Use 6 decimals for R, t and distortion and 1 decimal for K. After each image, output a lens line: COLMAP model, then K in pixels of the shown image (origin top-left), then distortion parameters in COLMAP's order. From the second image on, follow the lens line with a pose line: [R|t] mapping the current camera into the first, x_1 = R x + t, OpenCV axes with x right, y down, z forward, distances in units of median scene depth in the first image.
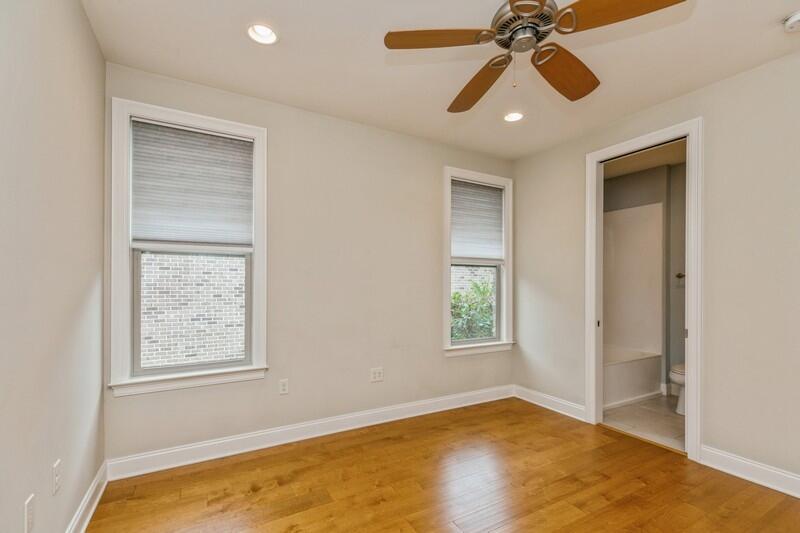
lens RADIAL K [[359.6, 0, 401.6], [0, 359.6, 275.8], [0, 0, 1]] dist [0.001912, 0.000196]
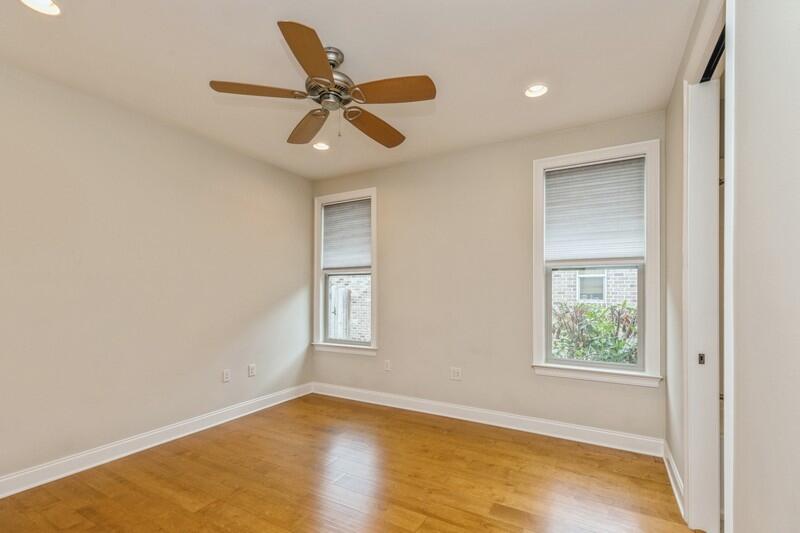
lens RADIAL K [[353.5, 0, 413.5], [0, 353.5, 288.3], [0, 0, 1]] dist [-0.000727, -0.000038]
pose [[0.528405, -0.017001, -0.848822, 0.925532], [0.016671, 0.999814, -0.009647, 0.022323], [0.848828, -0.009054, 0.528591, 0.365977]]
